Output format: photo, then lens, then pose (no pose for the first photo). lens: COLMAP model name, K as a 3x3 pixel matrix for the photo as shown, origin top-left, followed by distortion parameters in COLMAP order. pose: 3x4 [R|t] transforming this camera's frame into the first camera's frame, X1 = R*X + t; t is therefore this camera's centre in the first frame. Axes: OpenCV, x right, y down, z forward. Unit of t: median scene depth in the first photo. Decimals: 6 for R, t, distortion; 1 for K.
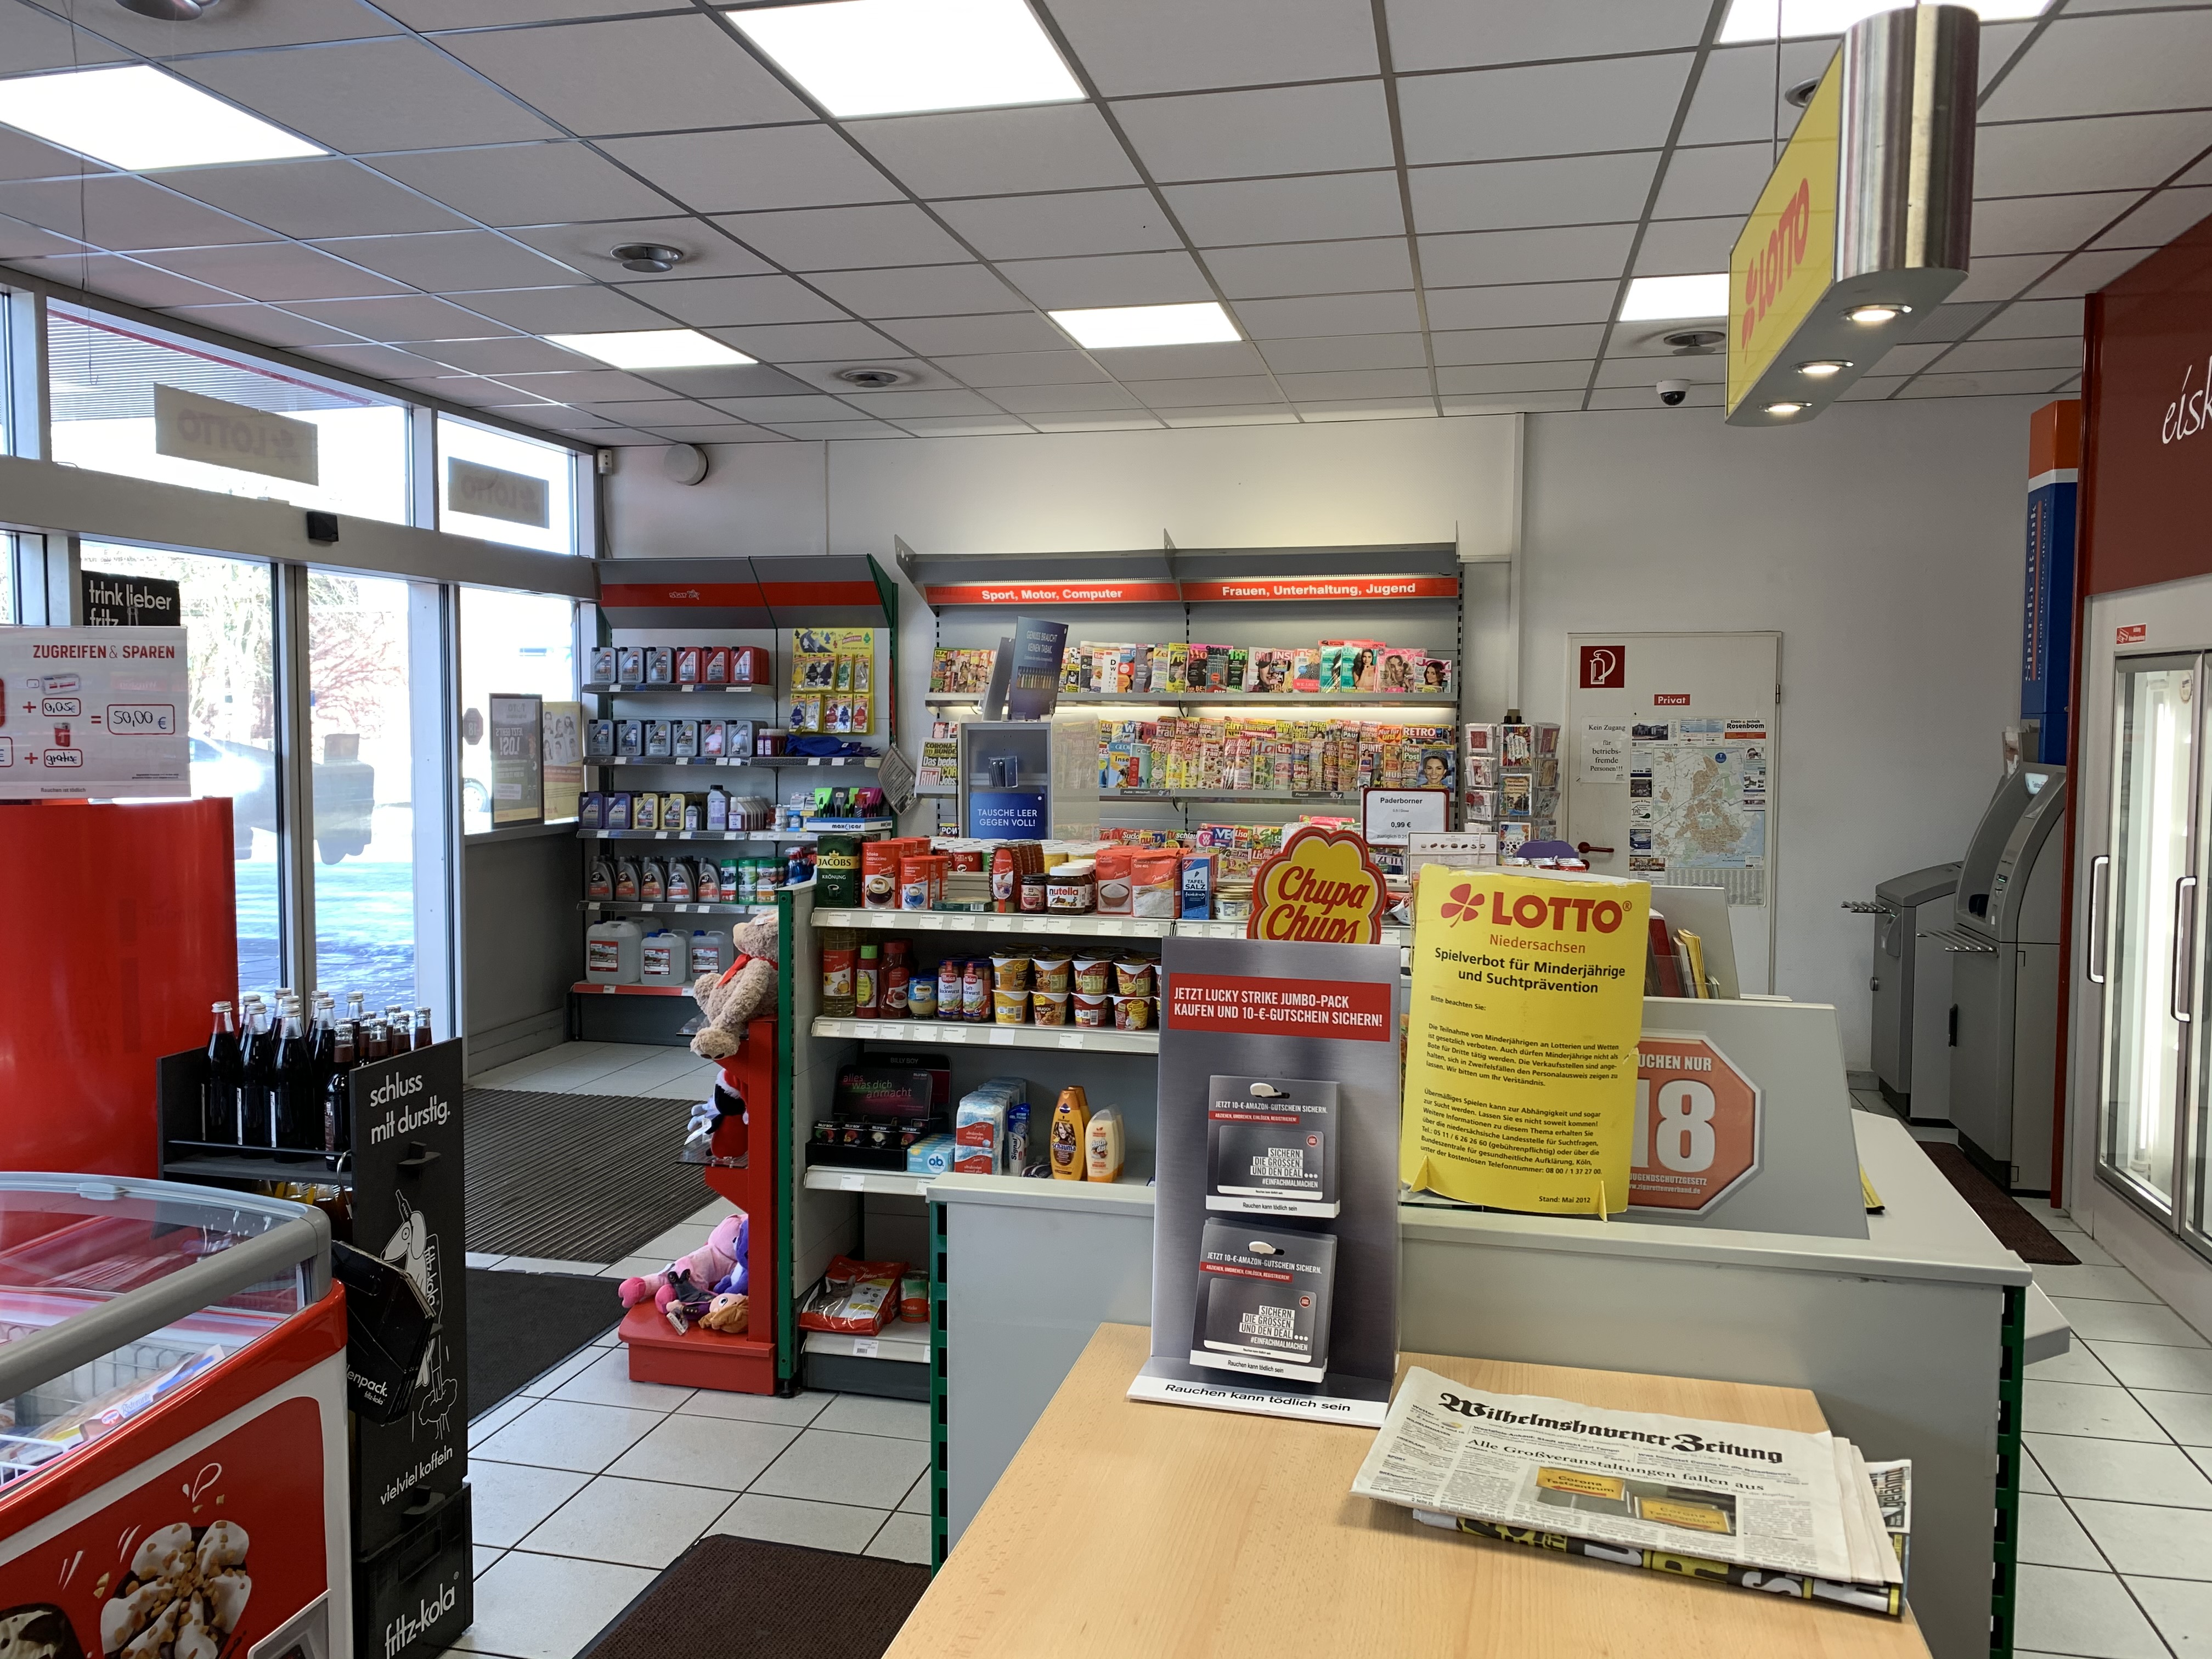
lens RADIAL K [[1692.7, 0, 1106.9], [0, 1692.7, 841.8], [0, 0, 1]] dist [0.021829, -0.027140]
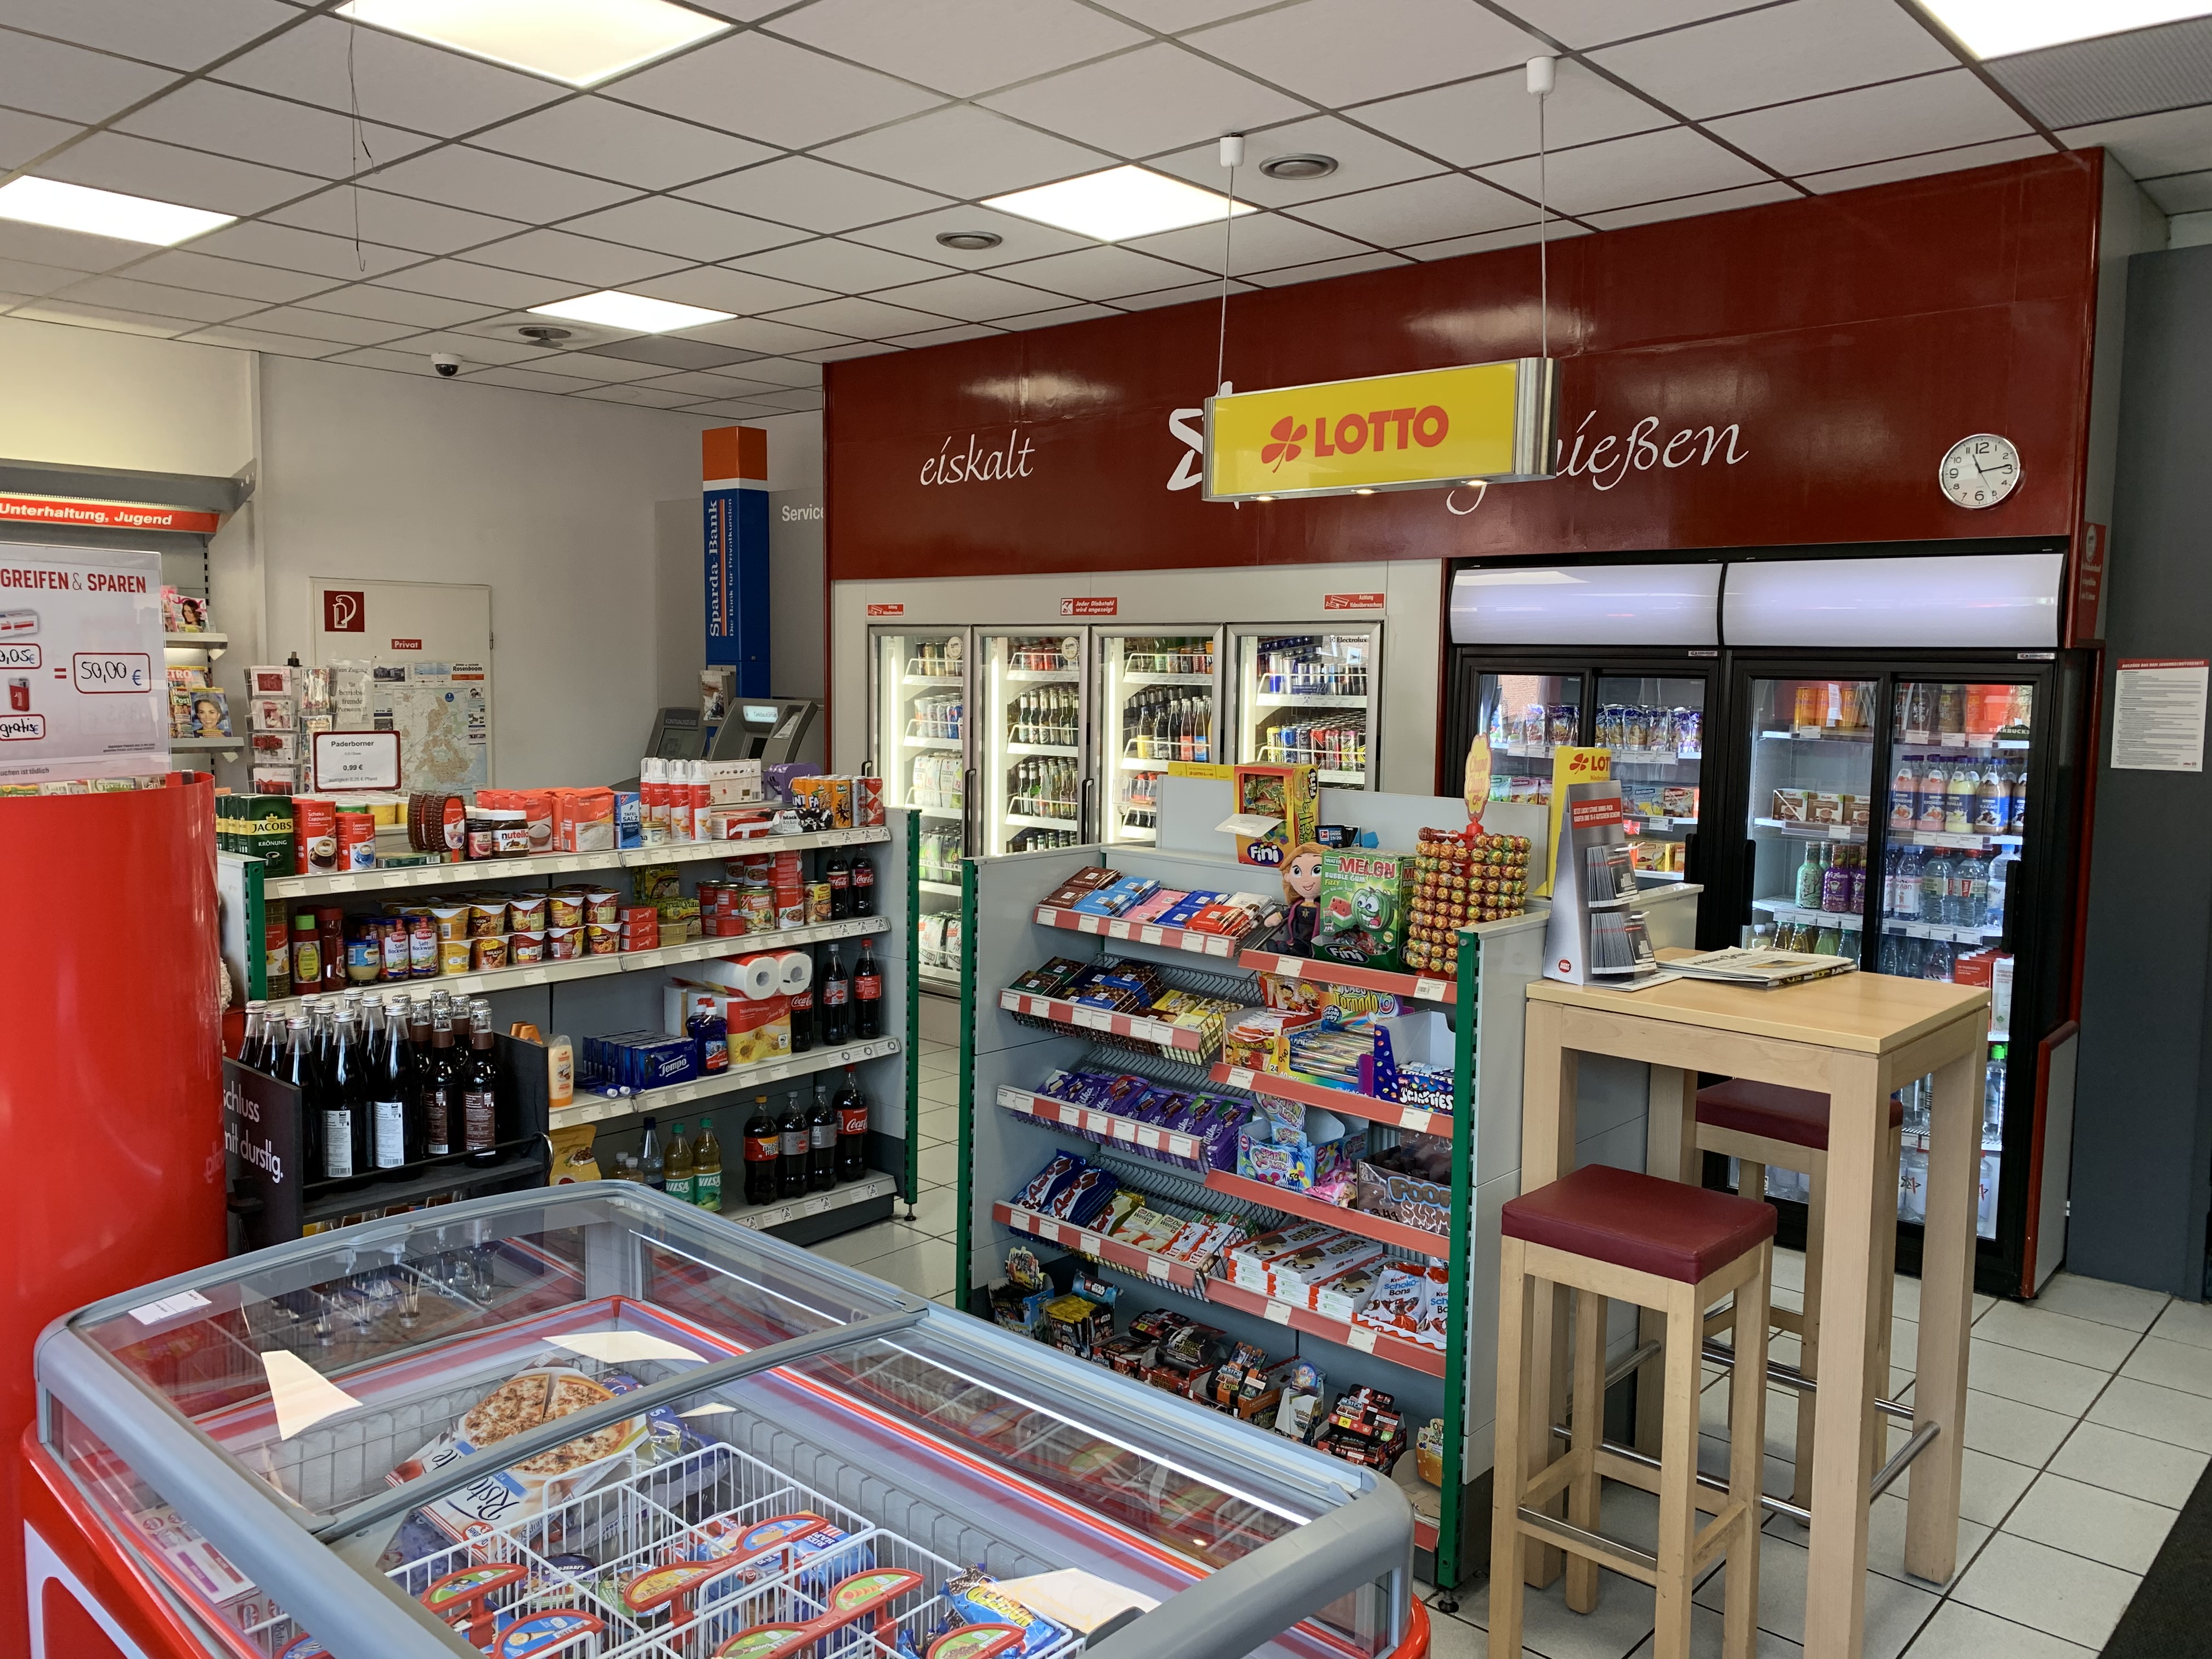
lens RADIAL K [[1692.7, 0, 1103.7], [0, 1692.7, 819.7], [0, 0, 1]] dist [0.021829, -0.027140]
pose [[0.458797, -0.077886, 0.885121, -0.748556], [0.055619, 0.996715, 0.058877, -0.020014], [-0.886799, 0.022217, 0.461621, 0.196789]]
